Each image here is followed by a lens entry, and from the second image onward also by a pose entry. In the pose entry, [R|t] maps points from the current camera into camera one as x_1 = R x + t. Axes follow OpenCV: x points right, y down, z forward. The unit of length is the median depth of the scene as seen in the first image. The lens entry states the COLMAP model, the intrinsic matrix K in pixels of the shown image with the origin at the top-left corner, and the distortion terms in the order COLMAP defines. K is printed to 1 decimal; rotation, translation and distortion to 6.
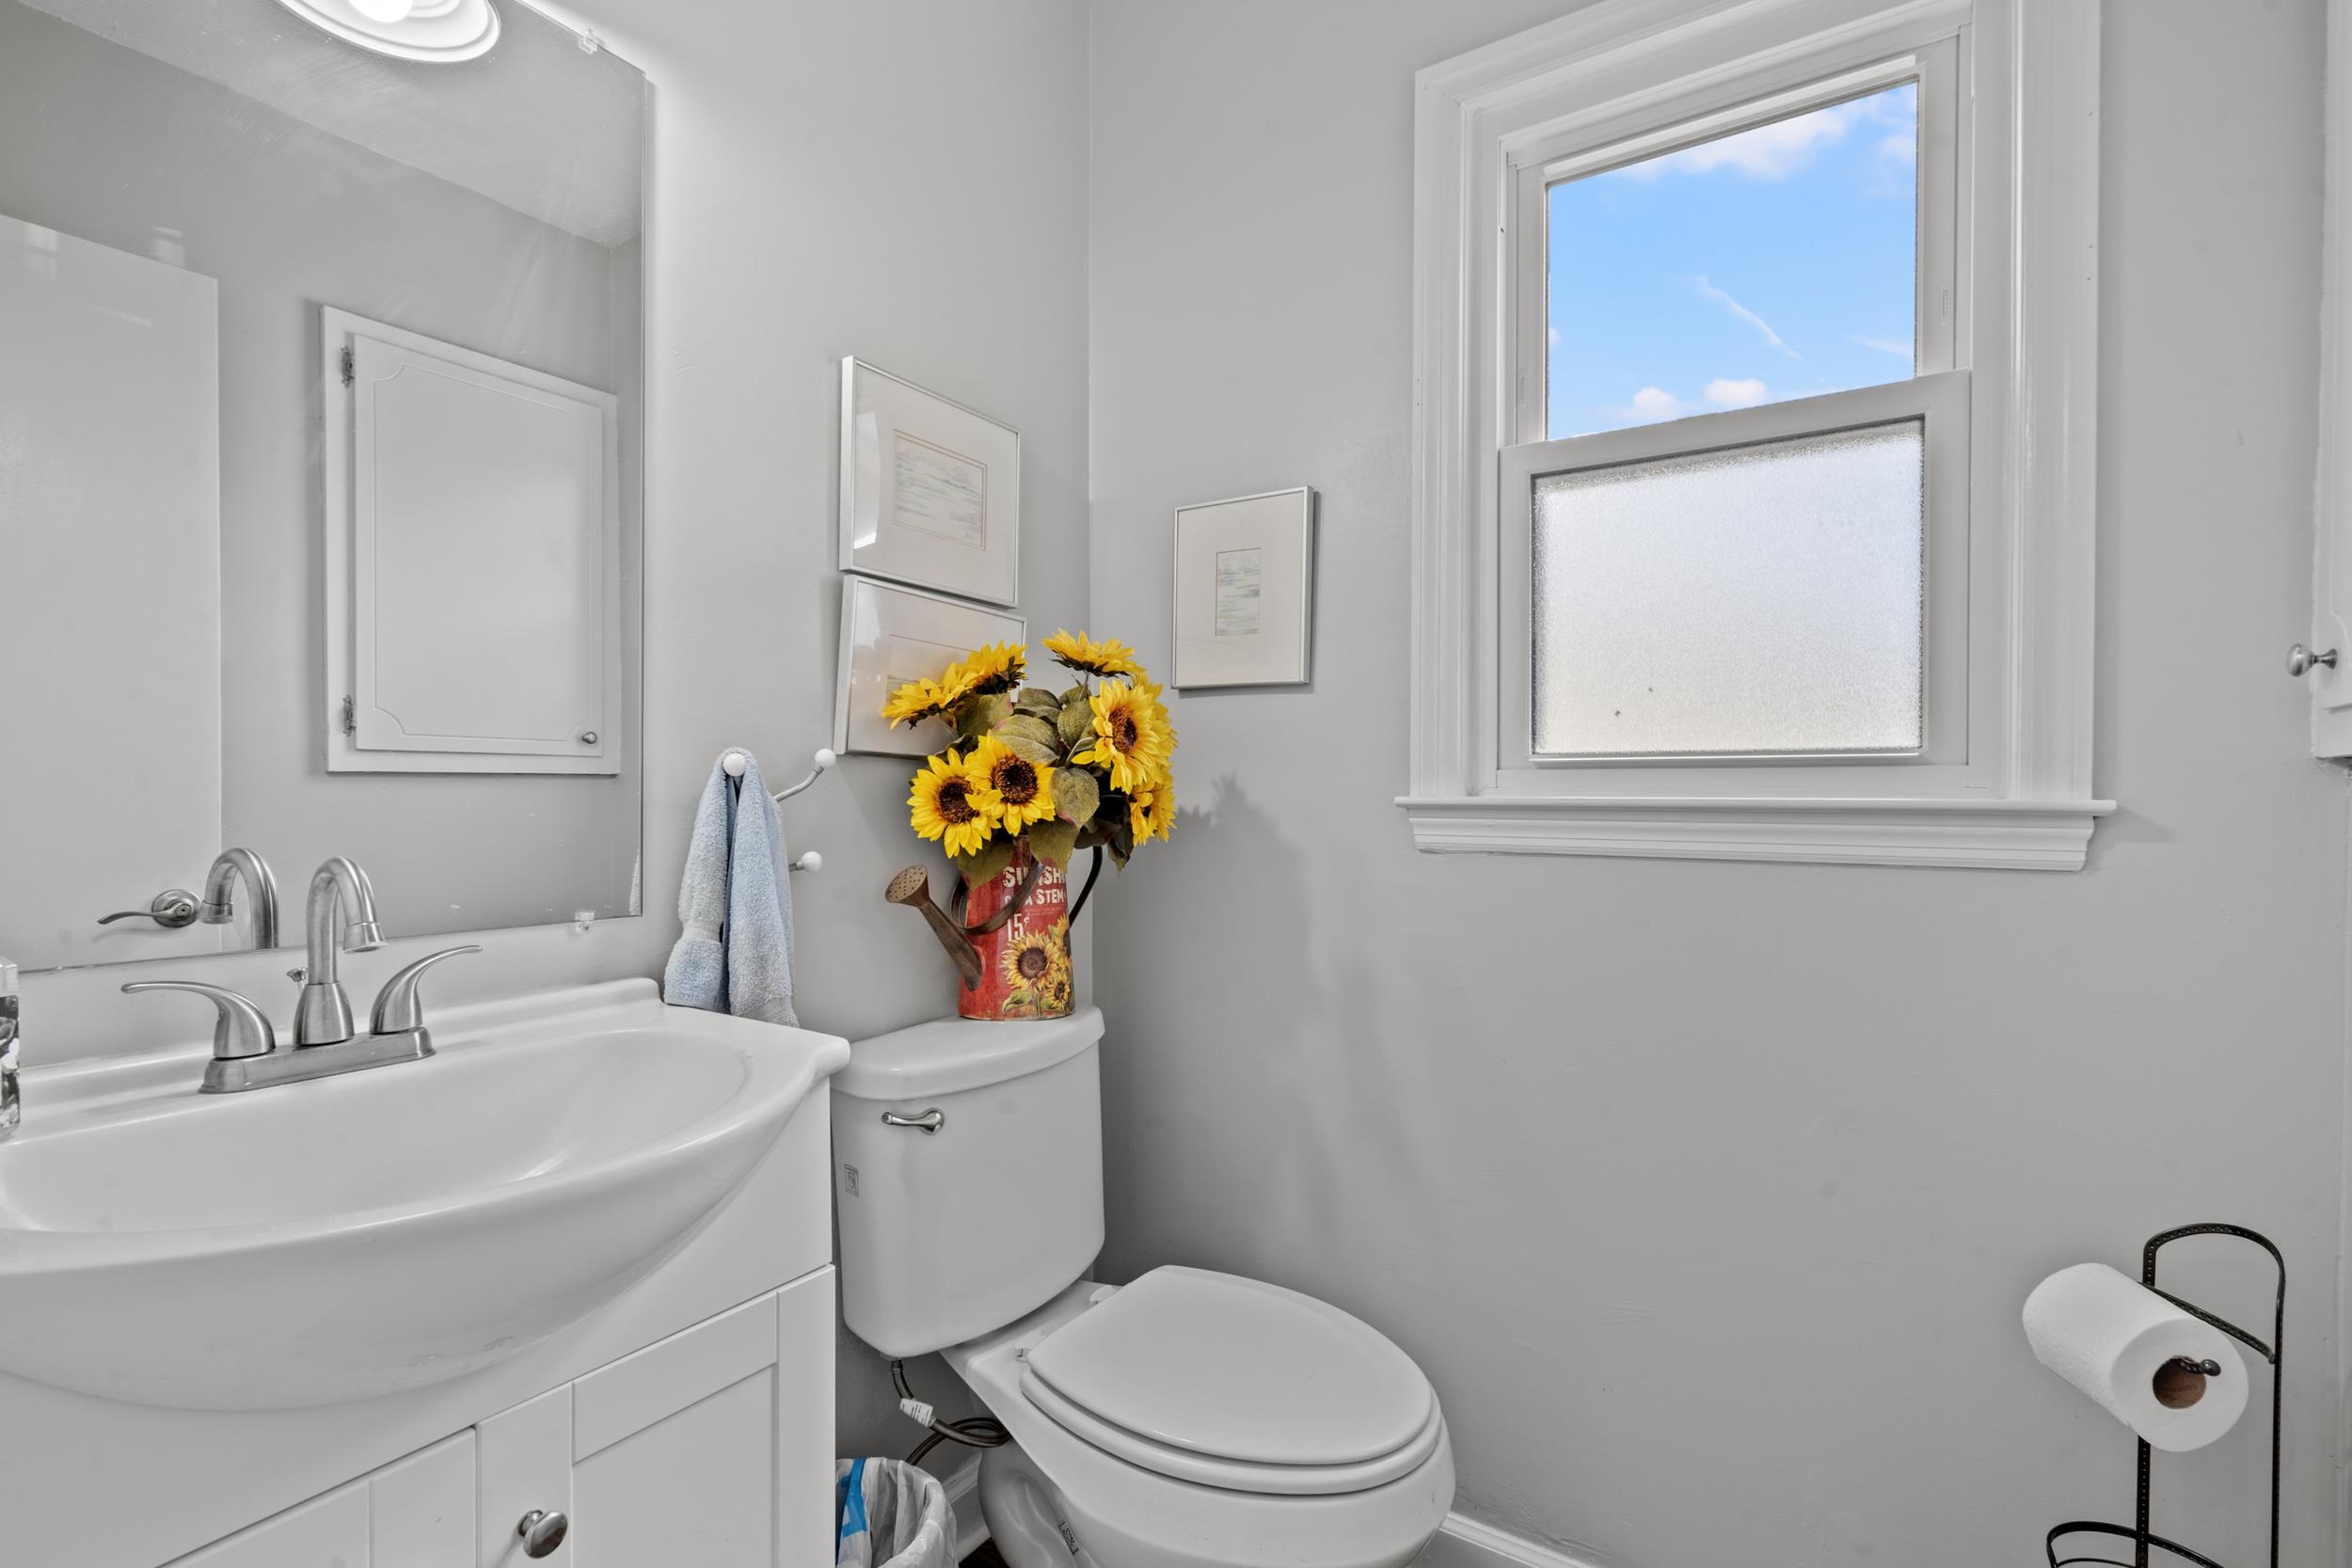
lens RADIAL K [[1077.0, 0, 1171.9], [0, 1077.0, 775.1], [0, 0, 1]] dist [0.002089, 0.000808]
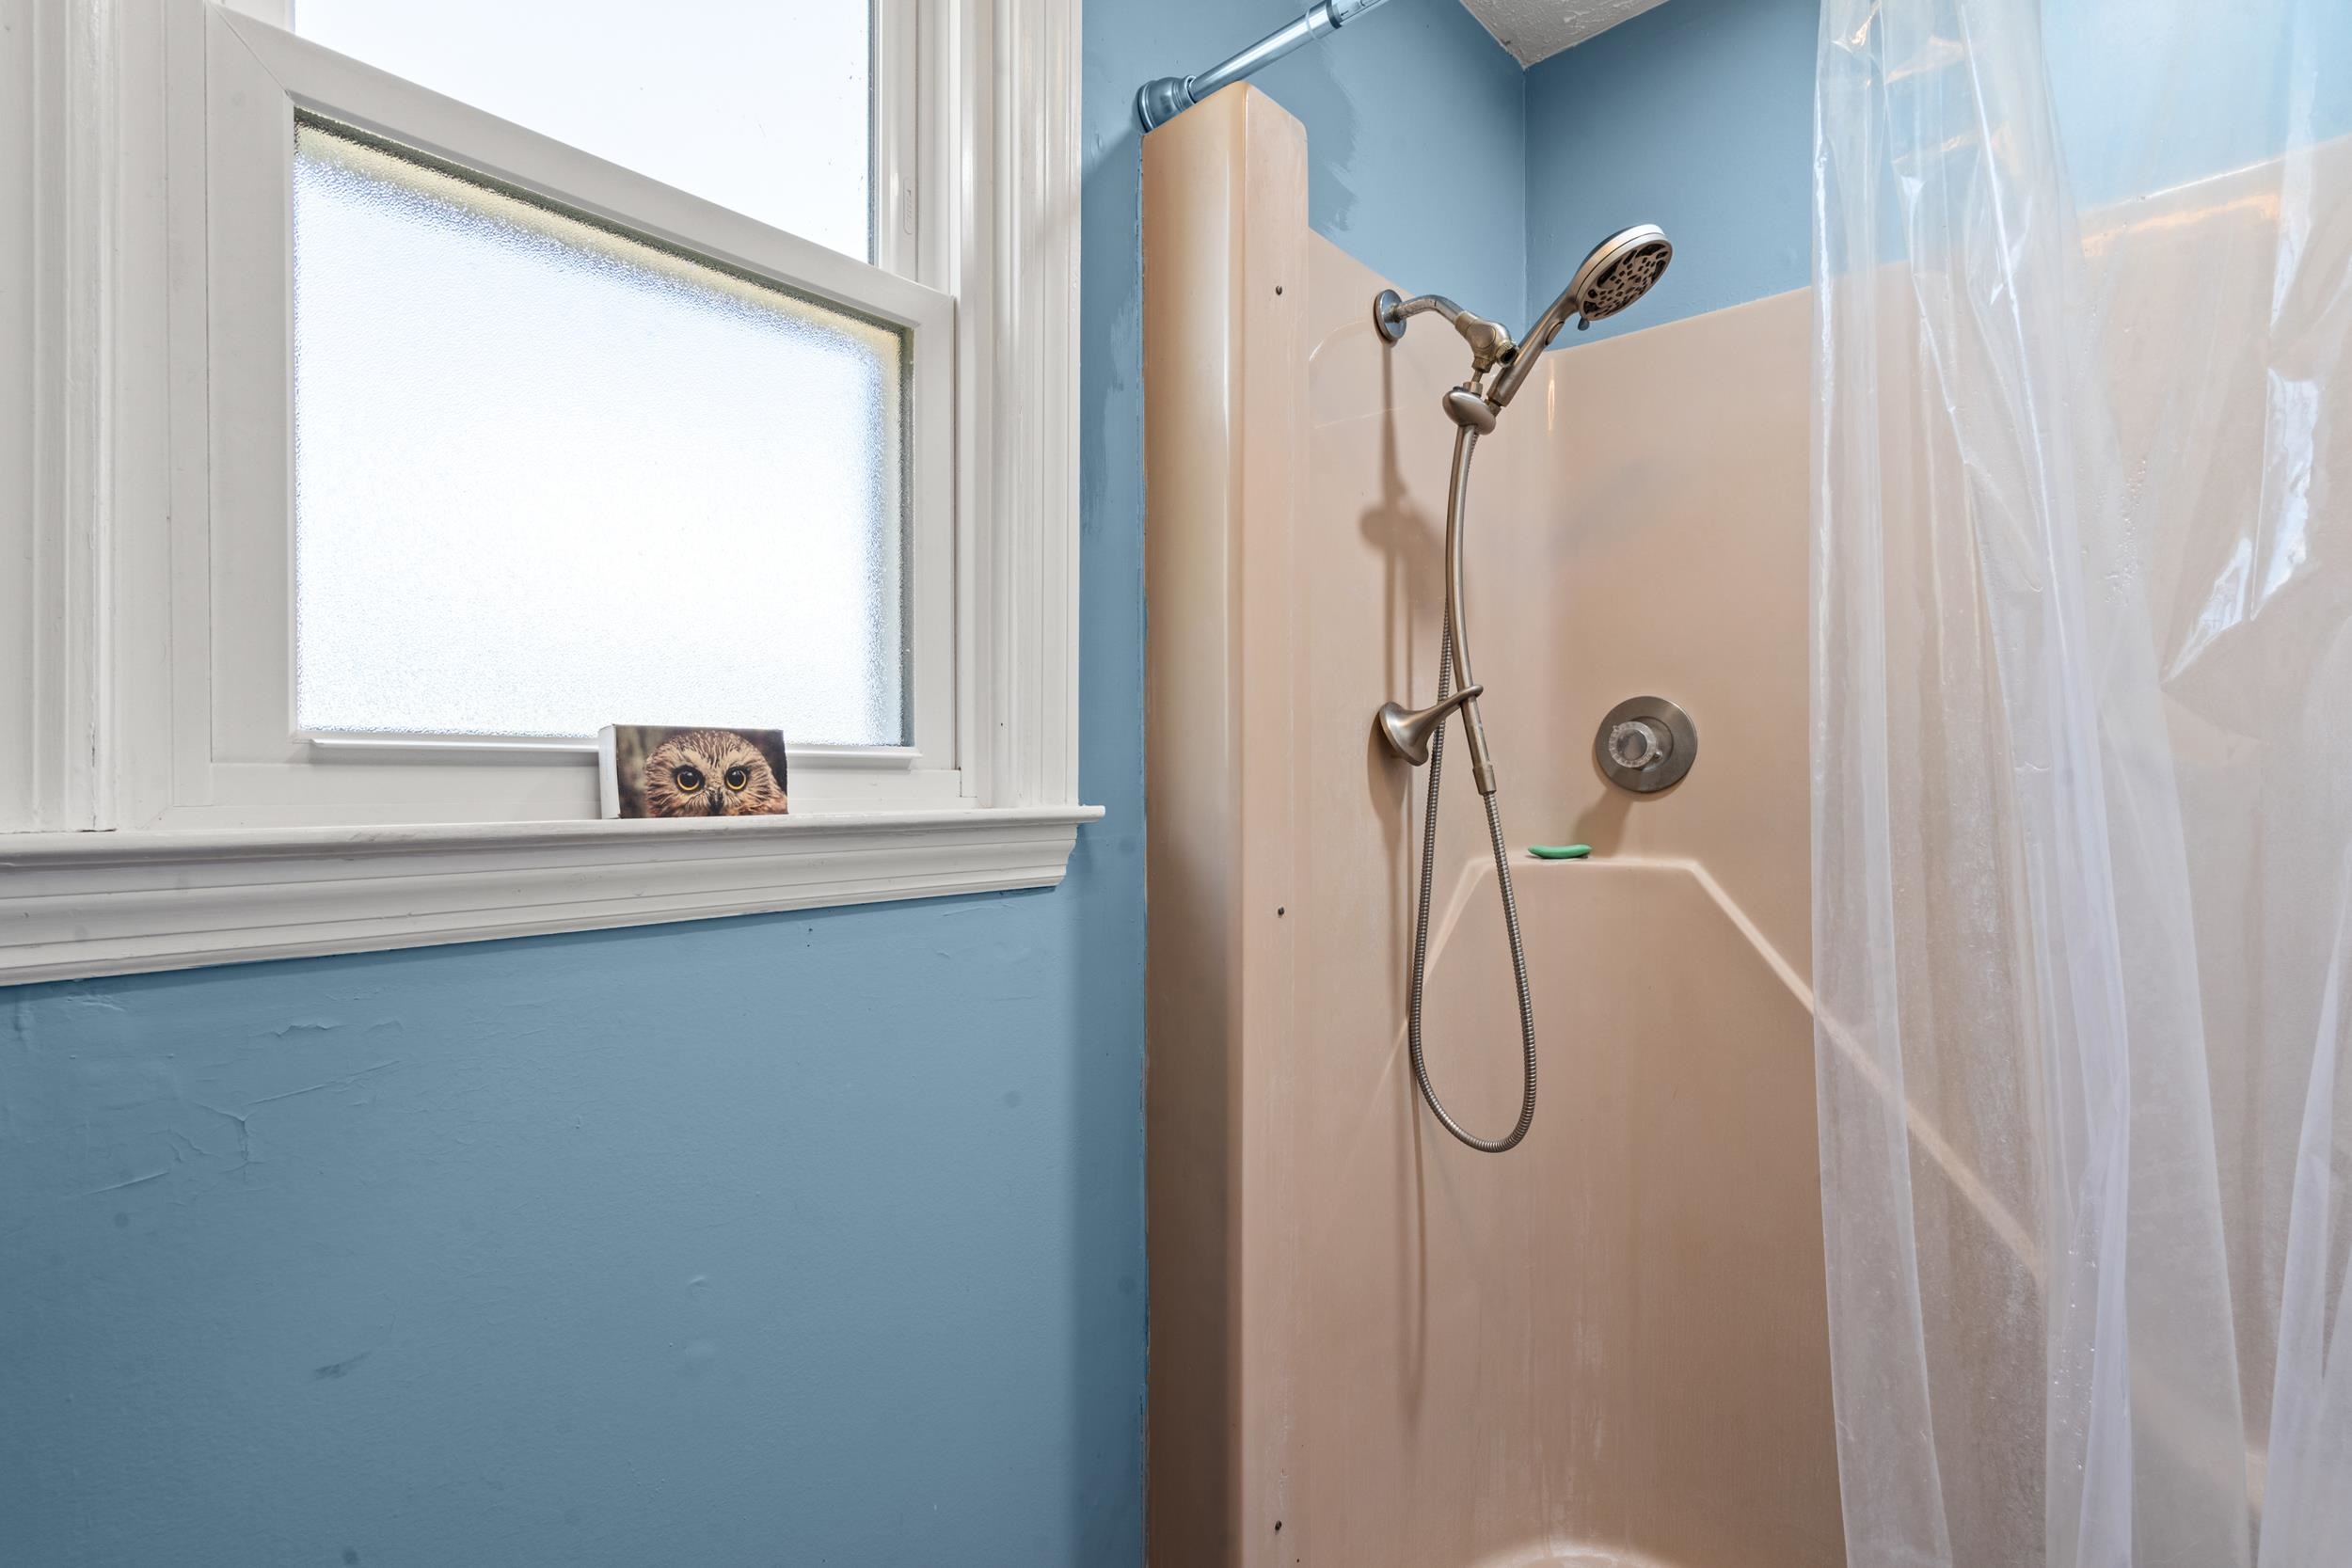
lens RADIAL K [[1077.0, 0, 1171.9], [0, 1077.0, 775.1], [0, 0, 1]] dist [0.002089, 0.000808]
pose [[0.157065, 0.021250, 0.987360, -0.048915], [0.009694, 0.999687, -0.023057, 0.014728], [-0.987541, 0.013193, 0.156809, 0.680646]]
